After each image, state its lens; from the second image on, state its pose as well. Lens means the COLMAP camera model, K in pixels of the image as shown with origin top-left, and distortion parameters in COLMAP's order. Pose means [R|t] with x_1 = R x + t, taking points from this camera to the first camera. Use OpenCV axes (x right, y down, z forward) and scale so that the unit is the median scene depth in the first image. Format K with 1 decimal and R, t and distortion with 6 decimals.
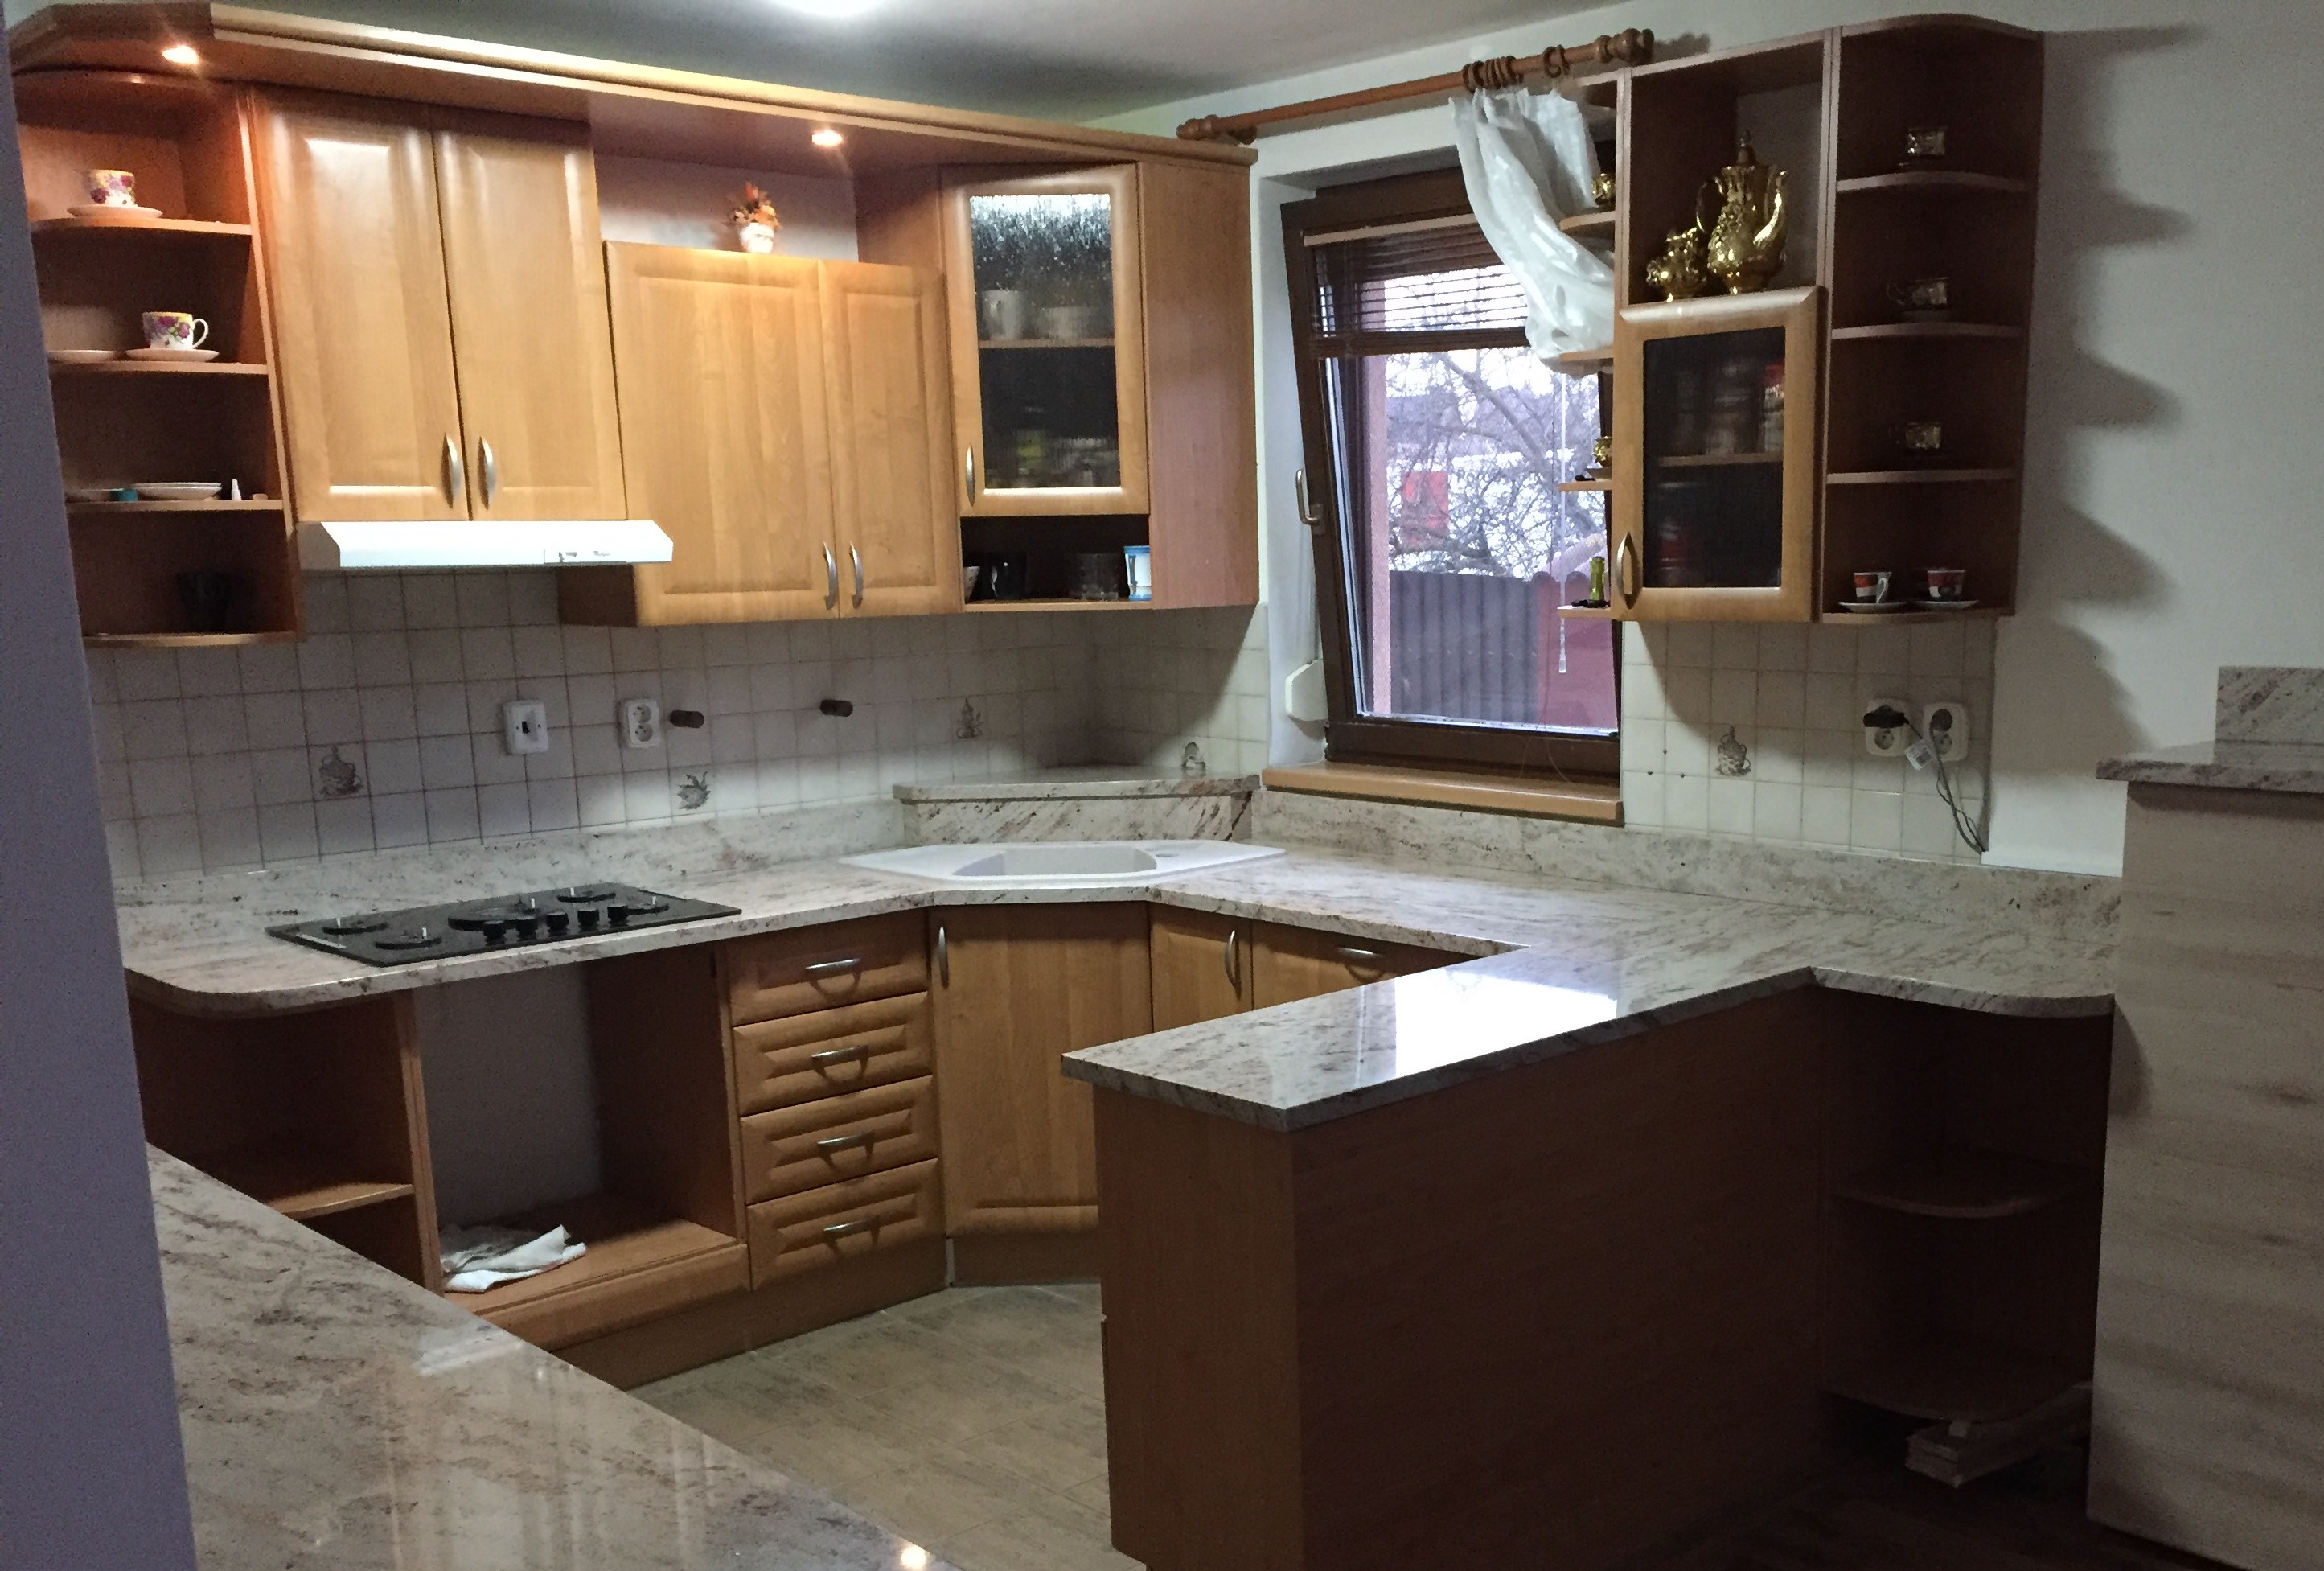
lens RADIAL K [[2236.0, 0, 1293.3], [0, 2236.0, 974.3], [0, 0, 1]] dist [0.069111, 0.000000]
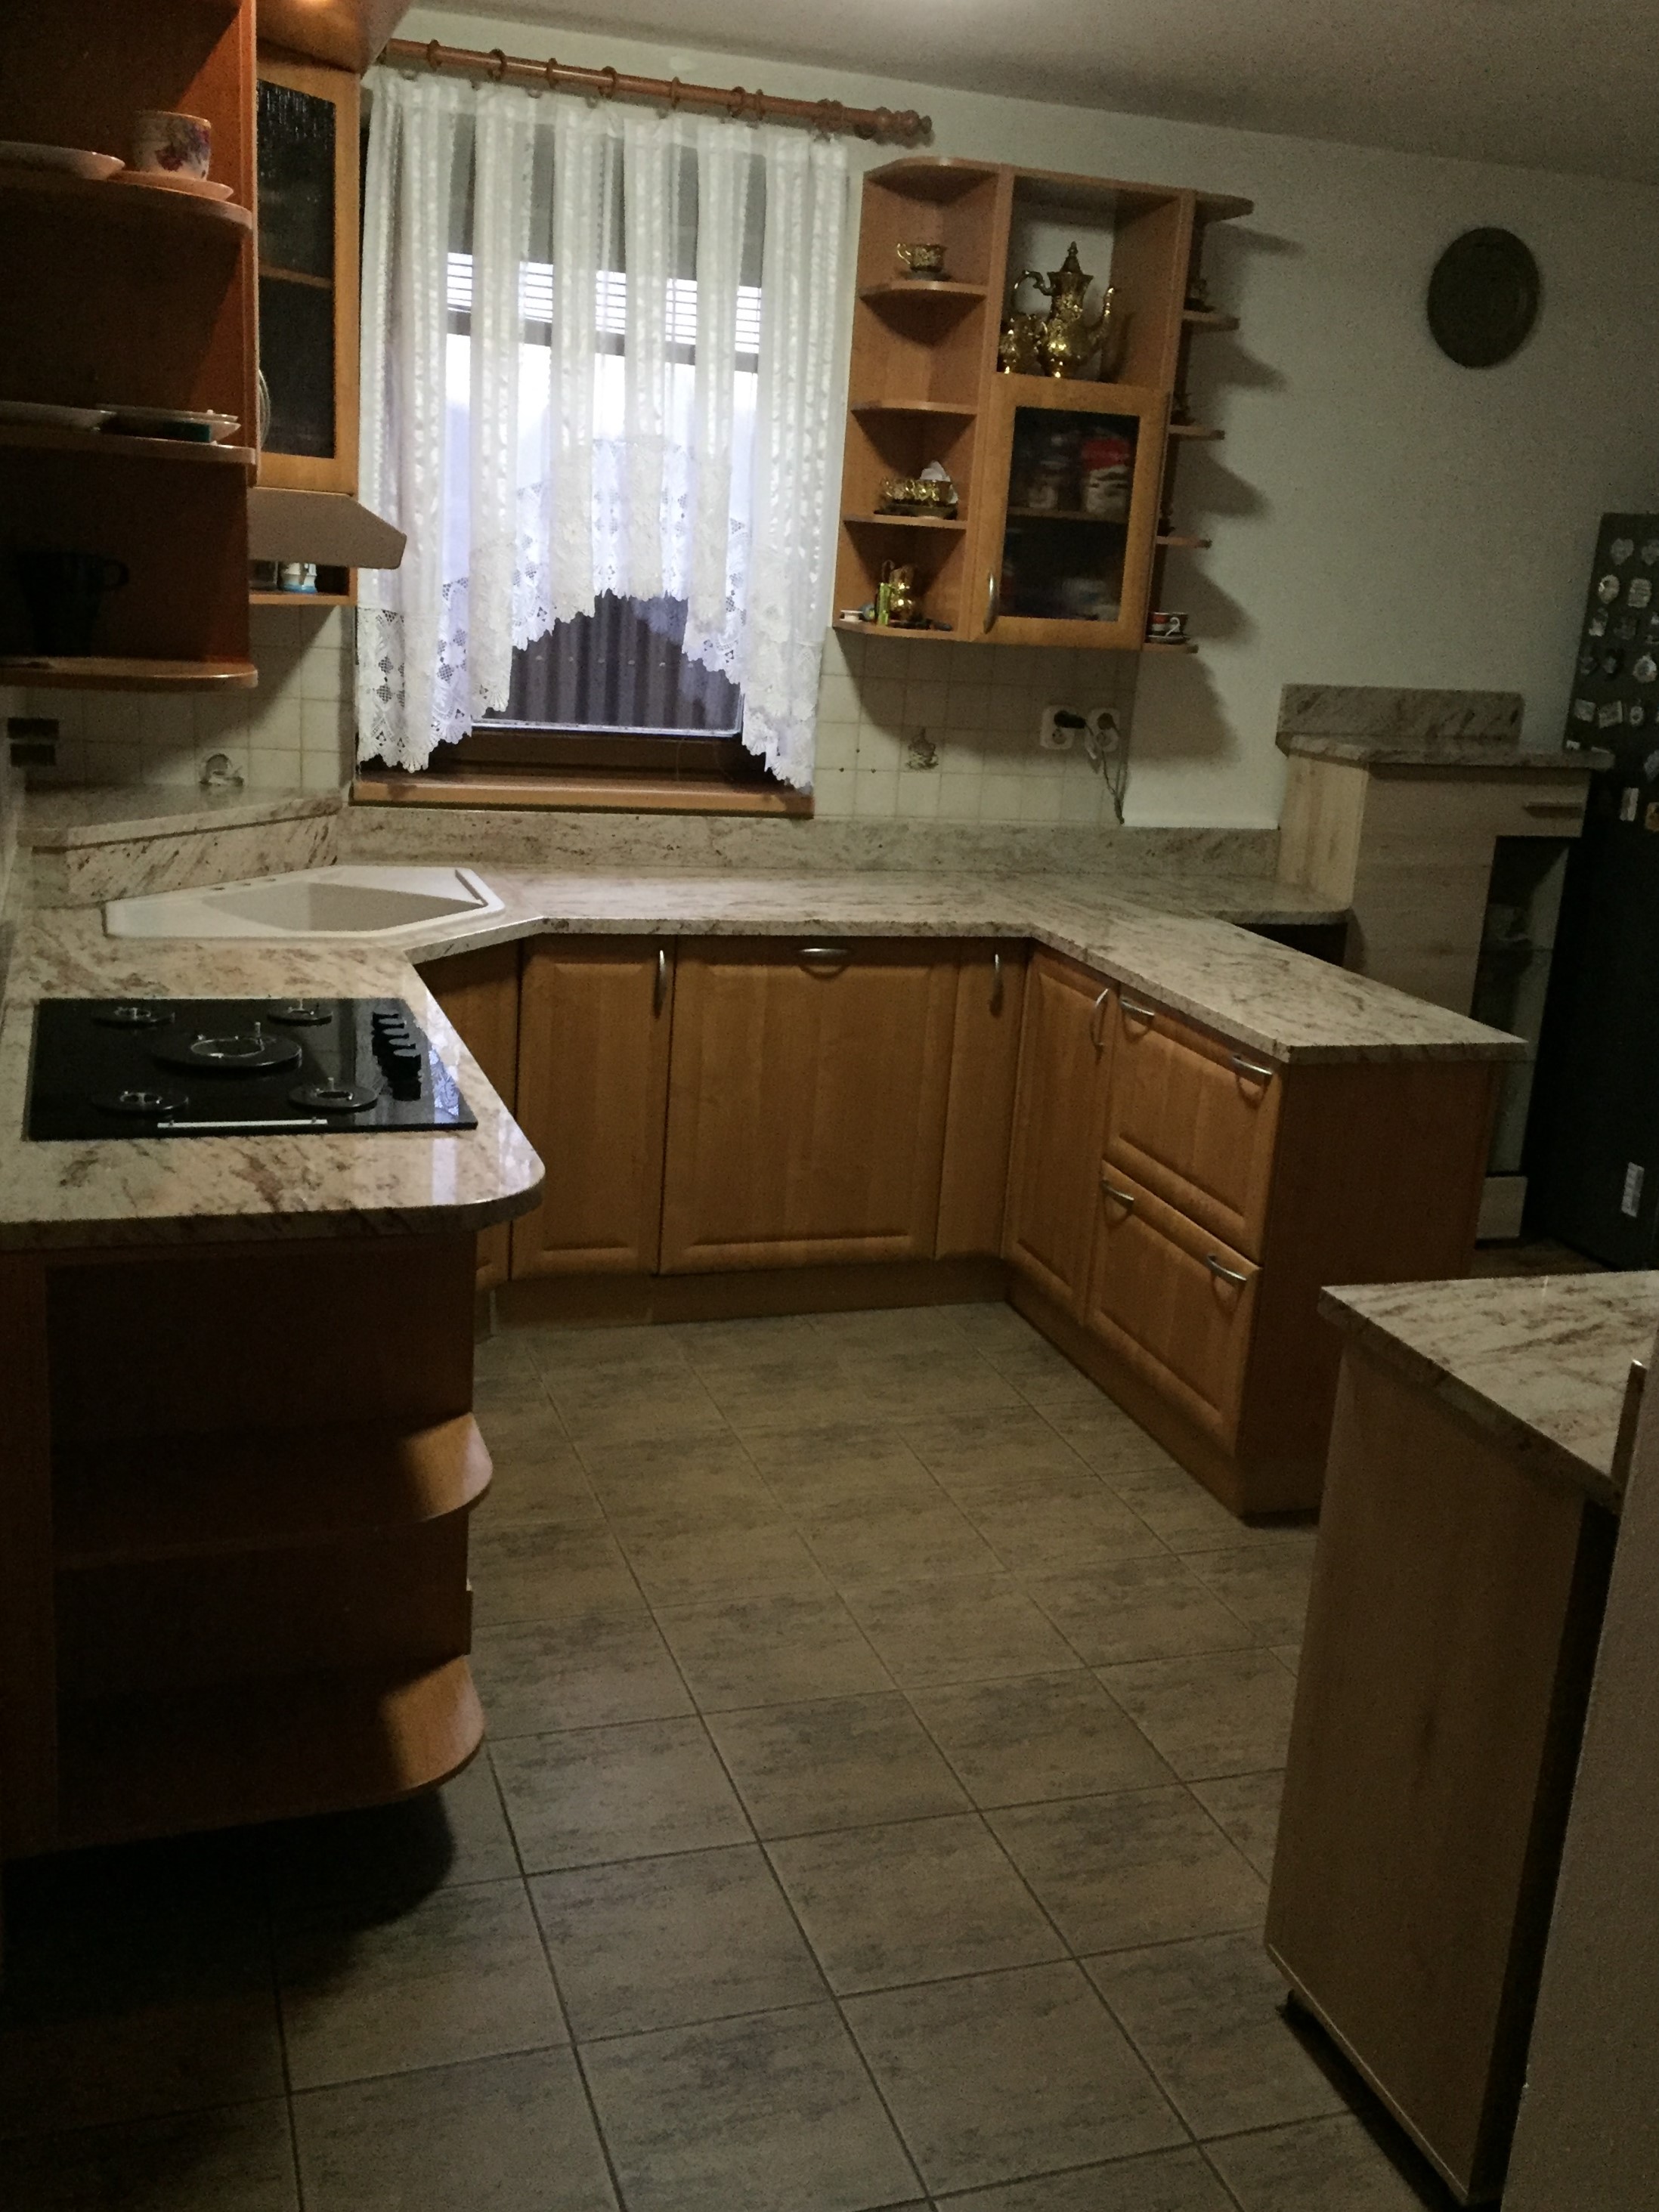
lens RADIAL K [[2091.0, 0, 814.4], [0, 2091.0, 1095.3], [0, 0, 1]] dist [0.073874, 0.000000]
pose [[0.435260, -0.185499, 0.880988, -0.764524], [0.102418, 0.982393, 0.156250, -0.087466], [-0.894461, 0.022219, 0.446595, 0.489126]]
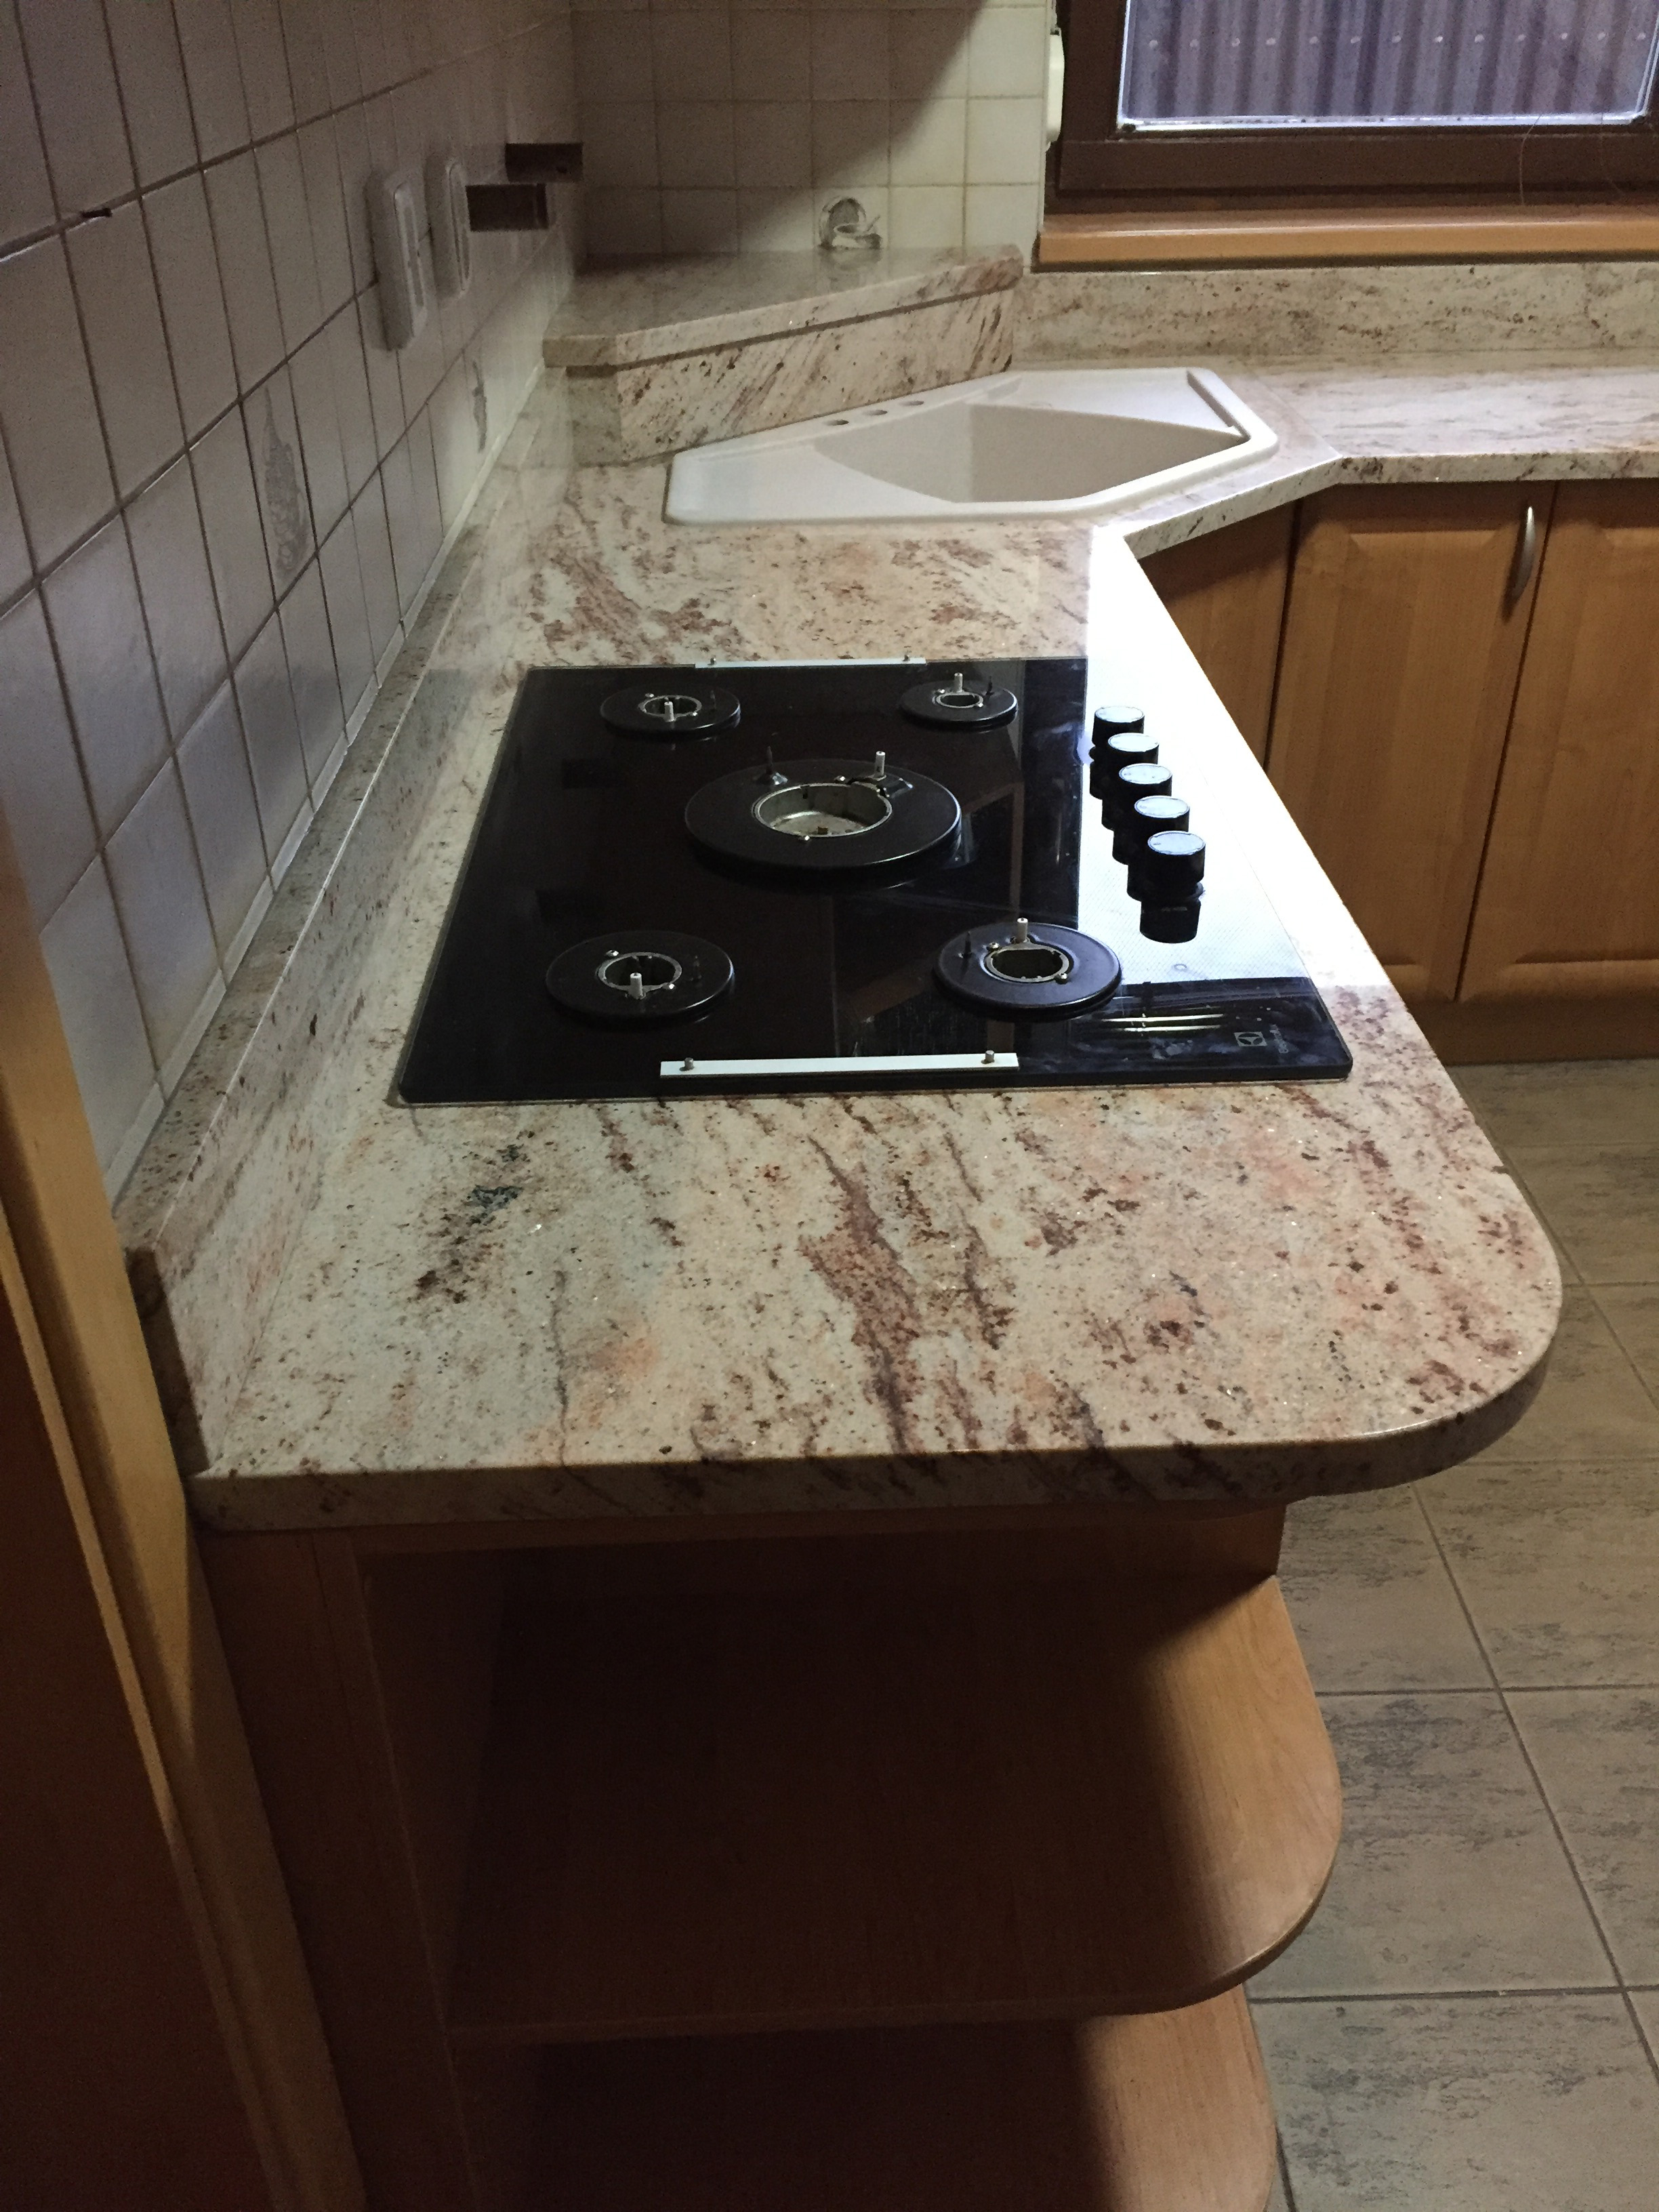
lens RADIAL K [[1874.2, 0, 830.8], [0, 1874.2, 1113.9], [0, 0, 1]] dist [0.077037, -0.091285]
pose [[0.675021, -0.379037, 0.632991, -0.501812], [0.142445, 0.908756, 0.392264, -0.091525], [-0.723917, -0.174621, 0.667422, 0.709854]]
